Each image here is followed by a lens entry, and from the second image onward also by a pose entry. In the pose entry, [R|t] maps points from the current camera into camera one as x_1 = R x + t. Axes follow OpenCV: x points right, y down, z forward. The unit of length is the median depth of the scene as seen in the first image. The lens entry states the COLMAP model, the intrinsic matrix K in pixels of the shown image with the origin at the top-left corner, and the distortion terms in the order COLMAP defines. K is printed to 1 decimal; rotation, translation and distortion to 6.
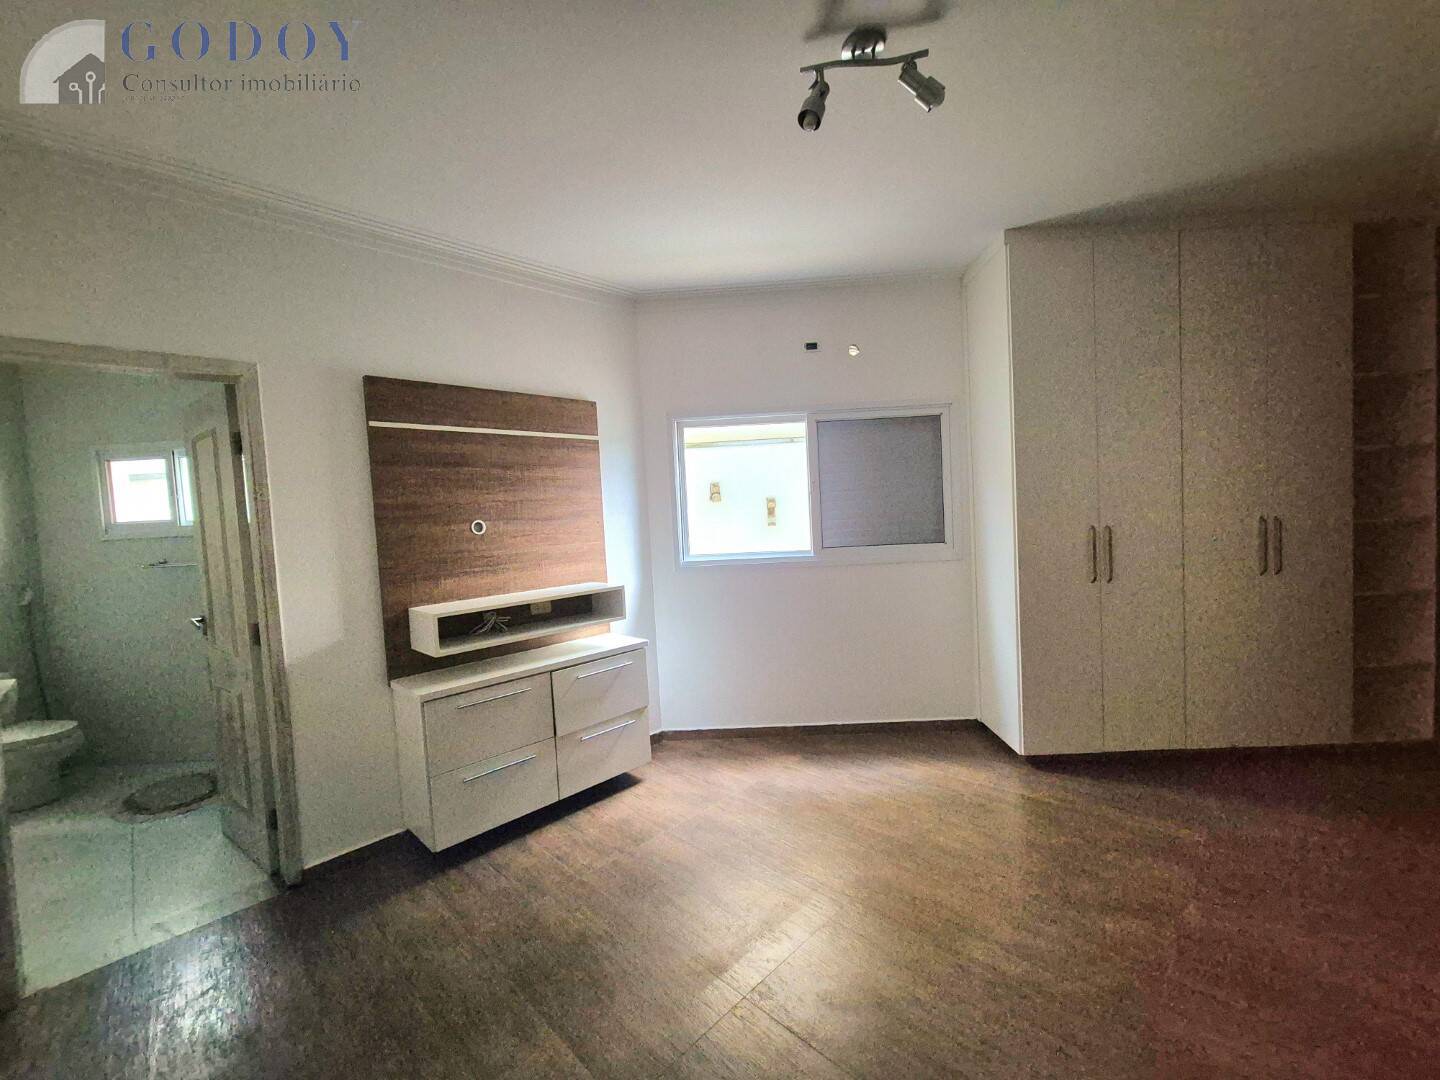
lens RADIAL K [[590.8, 0, 720.2], [0, 590.8, 541.4], [0, 0, 1]] dist [-0.000726, 0.001351]
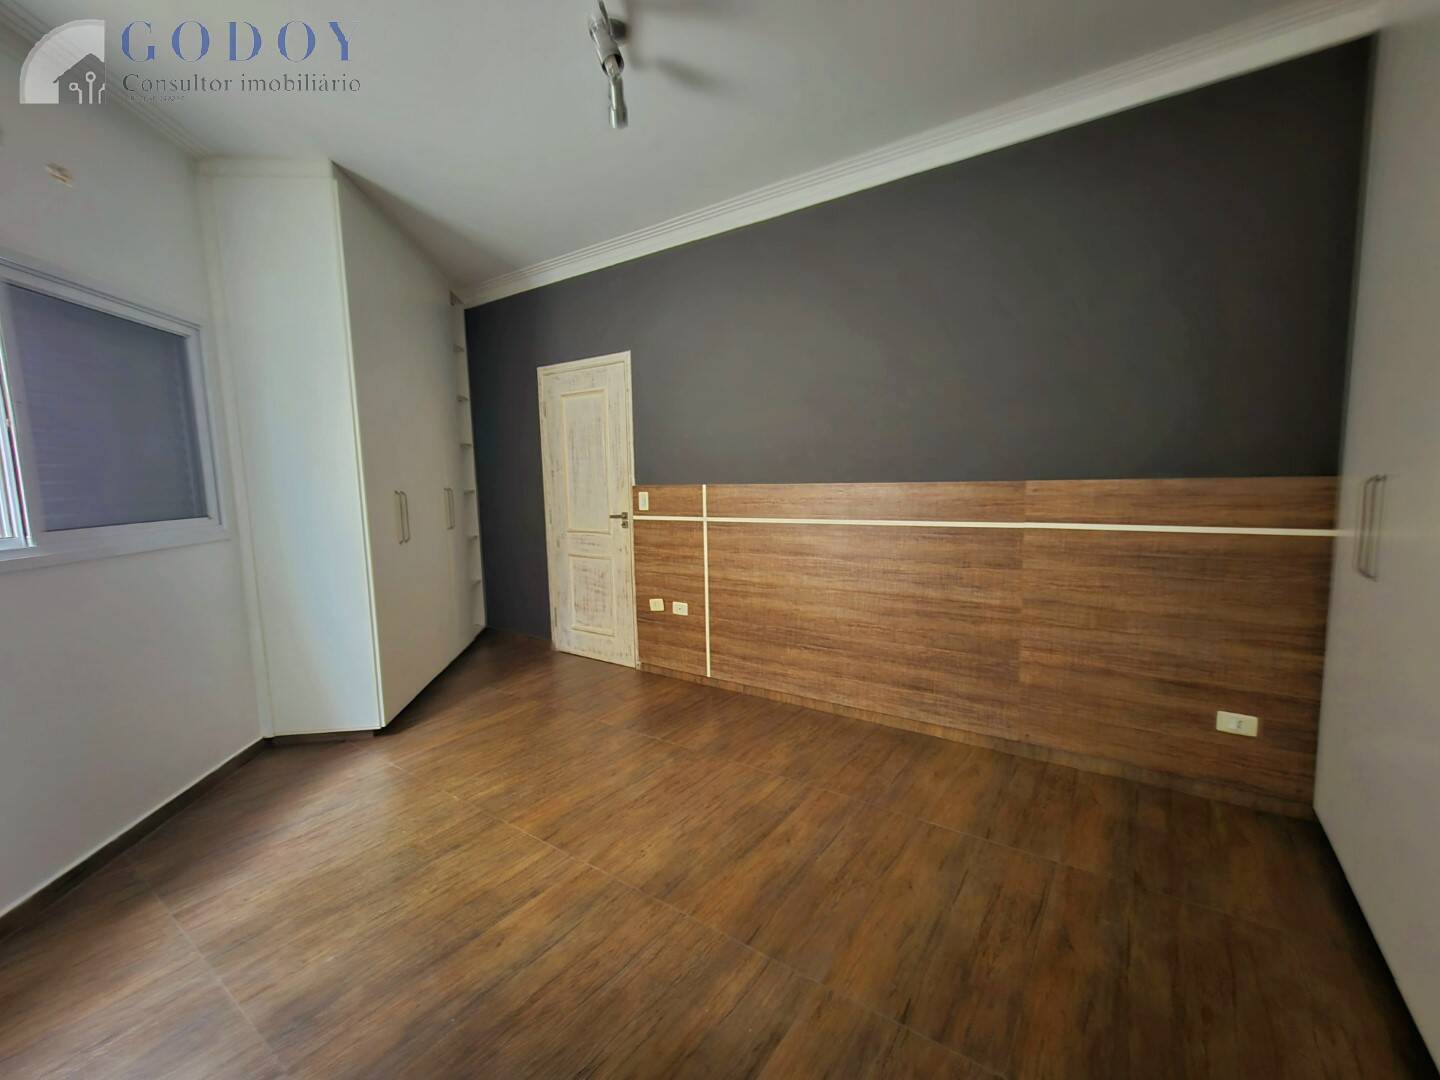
lens RADIAL K [[590.8, 0, 722.2], [0, 590.8, 548.3], [0, 0, 1]] dist [-0.000726, 0.001351]
pose [[-0.165679, -0.063719, 0.984119, -0.541130], [0.070811, 0.994566, 0.076316, 0.037201], [-0.983634, 0.082330, -0.160266, 0.609774]]
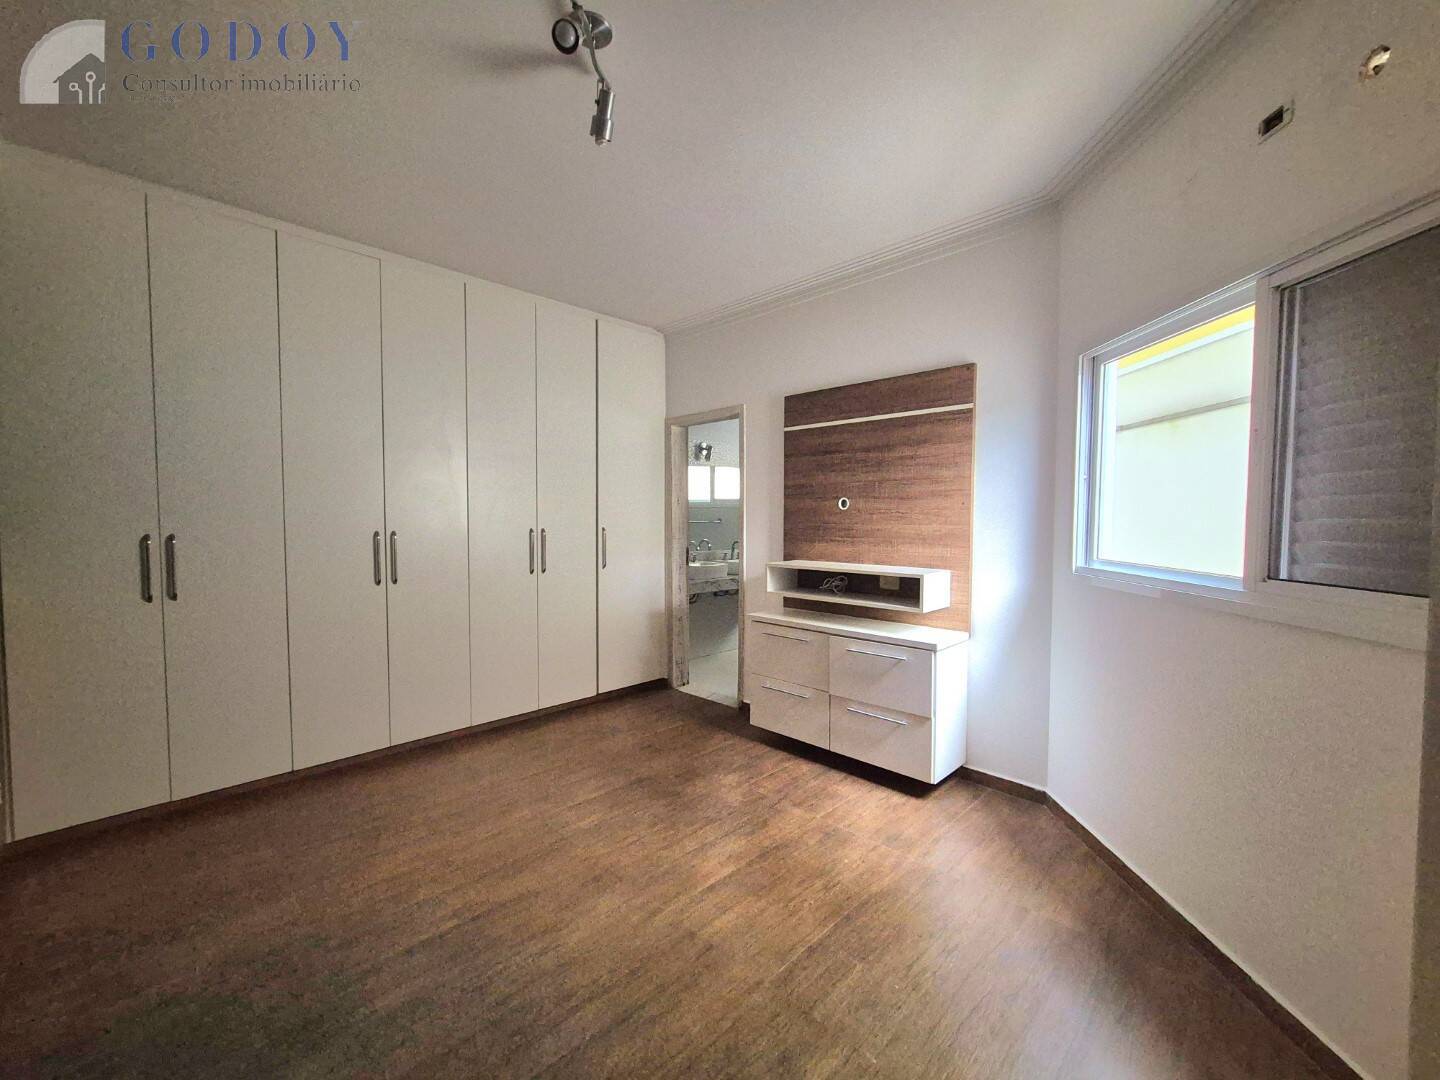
lens RADIAL K [[590.8, 0, 719.6], [0, 590.8, 539.8], [0, 0, 1]] dist [-0.000726, 0.001351]
pose [[0.000608, 0.092554, -0.995707, 0.752235], [-0.049612, 0.994484, 0.092410, -0.046889], [0.998768, 0.049342, 0.005197, 0.720068]]
